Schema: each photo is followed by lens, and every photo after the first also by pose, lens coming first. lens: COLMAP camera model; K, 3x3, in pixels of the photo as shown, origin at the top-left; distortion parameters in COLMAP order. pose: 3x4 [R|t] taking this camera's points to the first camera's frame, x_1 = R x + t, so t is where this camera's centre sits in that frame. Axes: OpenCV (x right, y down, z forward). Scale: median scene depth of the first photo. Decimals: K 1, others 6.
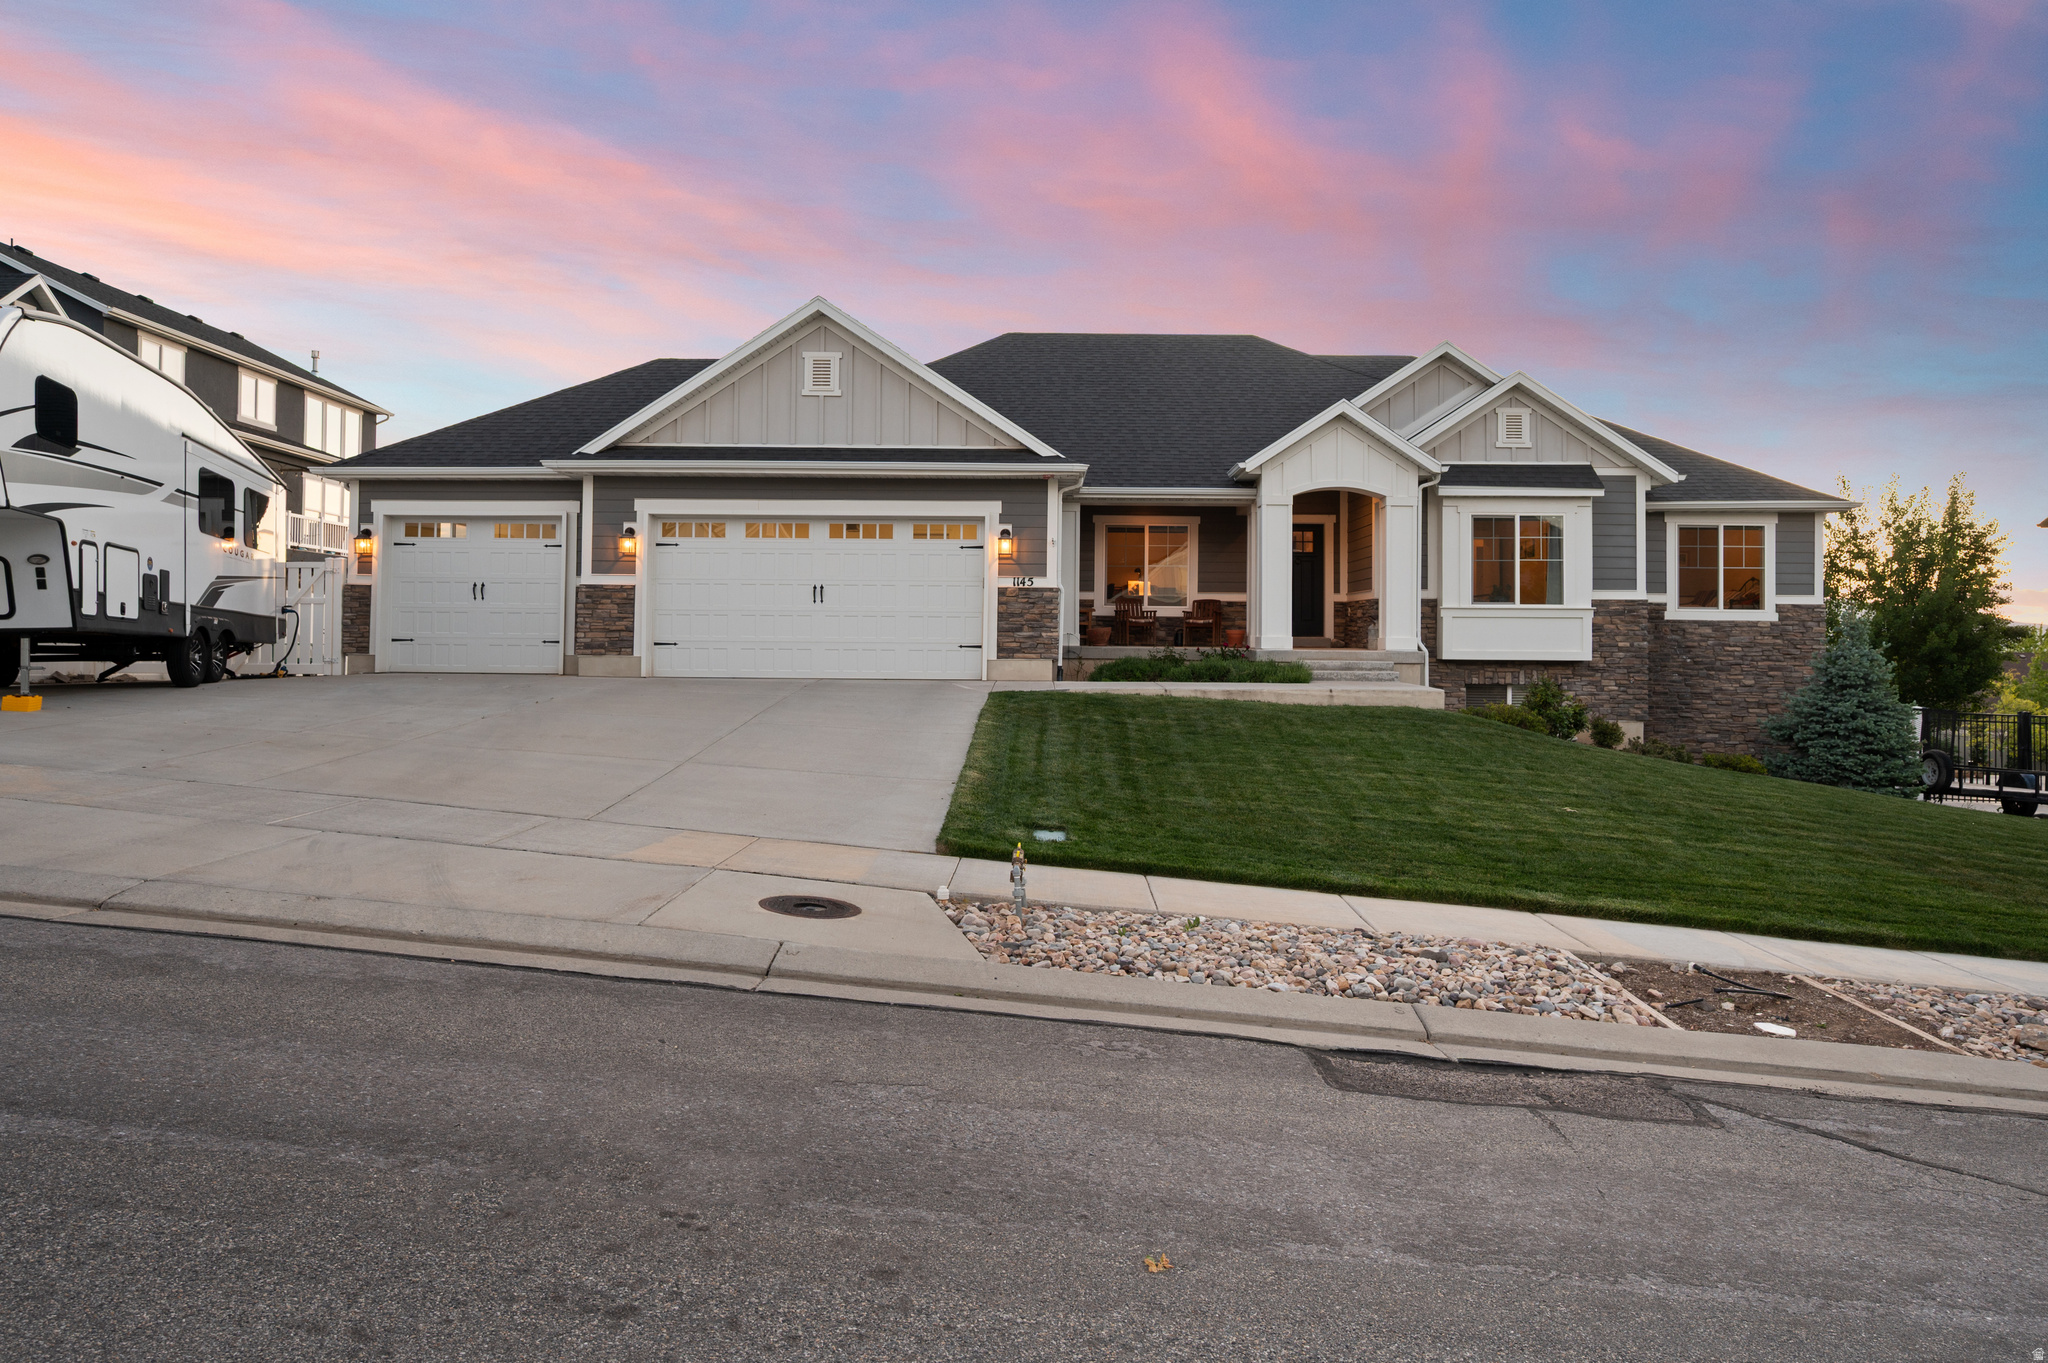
lens RADIAL K [[1273.6, 0, 1028.1], [0, 1273.6, 665.6], [0, 0, 1]] dist [0.004327, -0.003258]
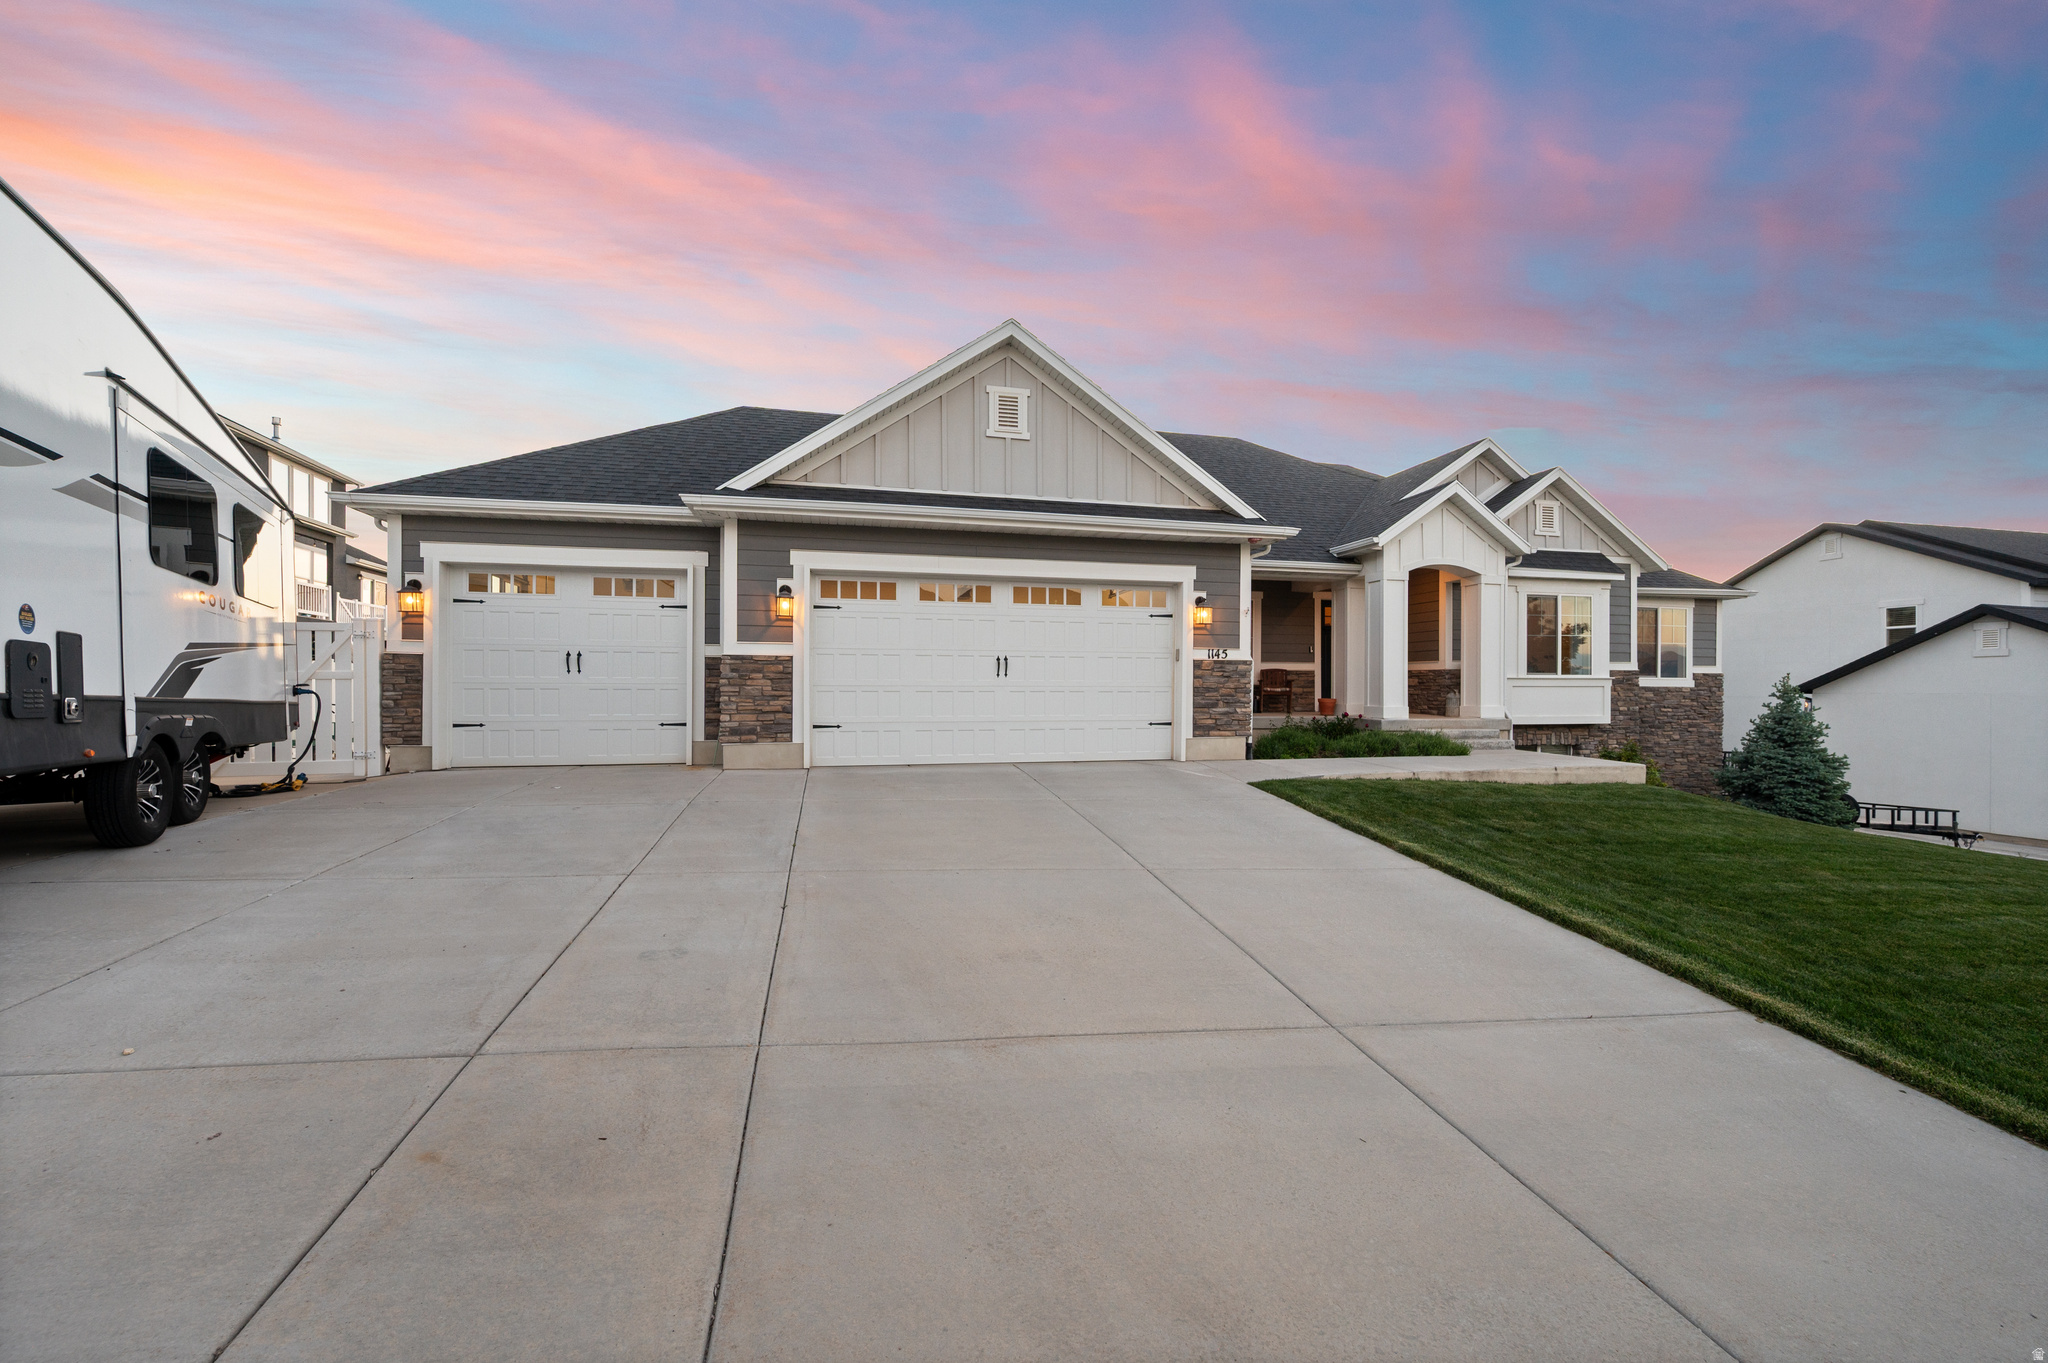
lens RADIAL K [[806.7, 0, 980.8], [0, 806.7, 713.3], [0, 0, 1]] dist [-0.000776, 0.000260]
pose [[0.974467, -0.011997, 0.224209, -0.300866], [0.007801, 0.999778, 0.019590, -0.034921], [-0.224395, -0.017341, 0.974344, 0.459230]]
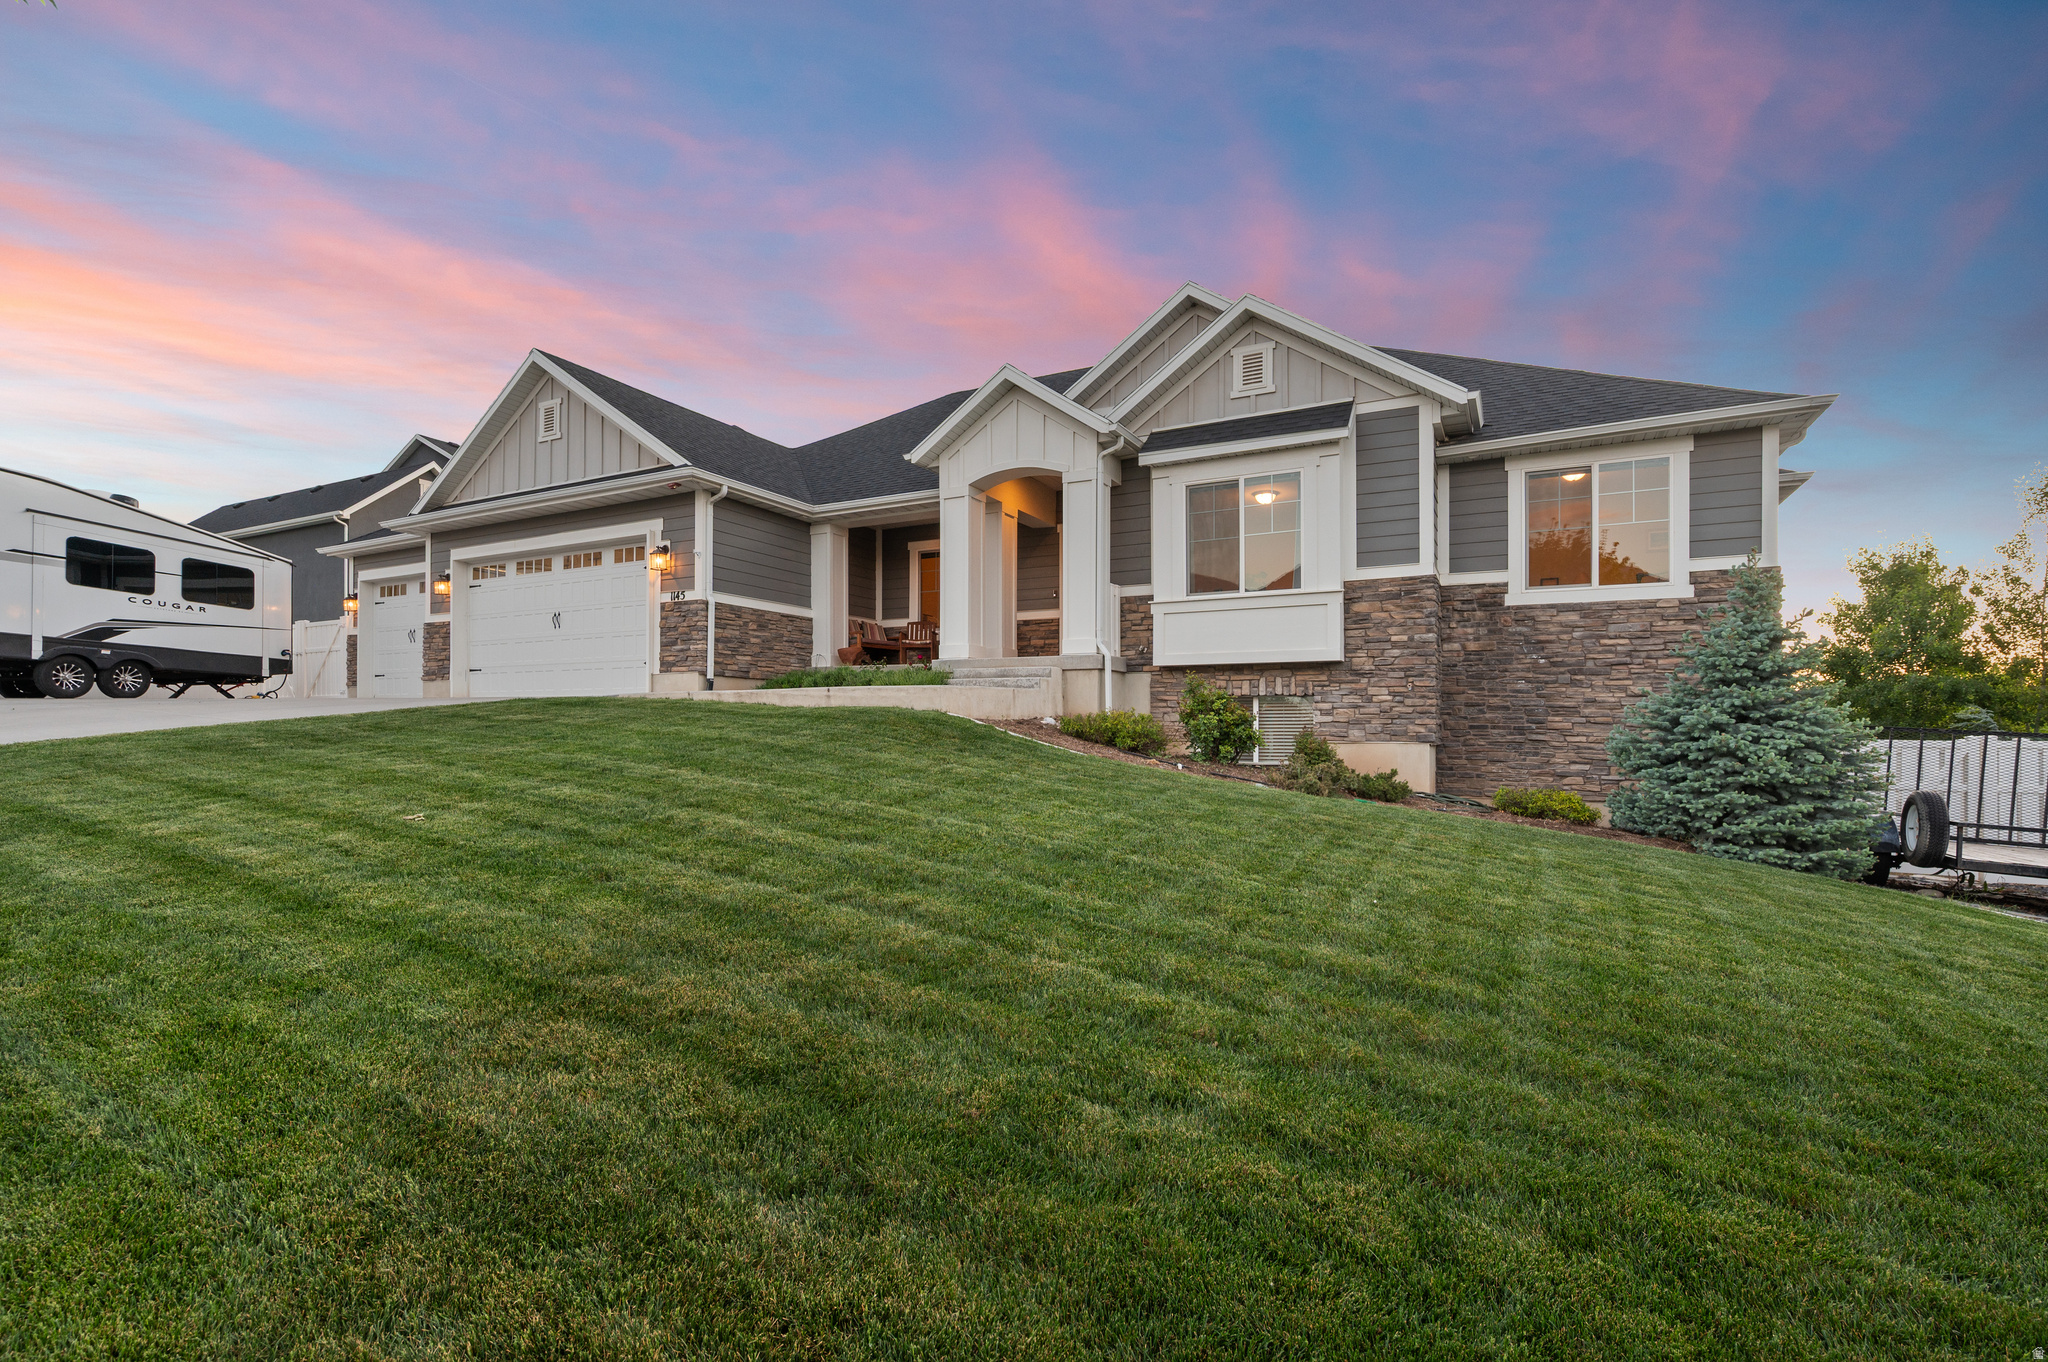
lens RADIAL K [[913.1, 0, 1091.3], [0, 913.1, 749.3], [0, 0, 1]] dist [0.001729, 0.000327]
pose [[0.888553, 0.005227, -0.458743, 0.613886], [-0.003848, 0.999985, 0.003940, 0.051436], [0.458757, -0.001736, 0.888560, 0.499900]]
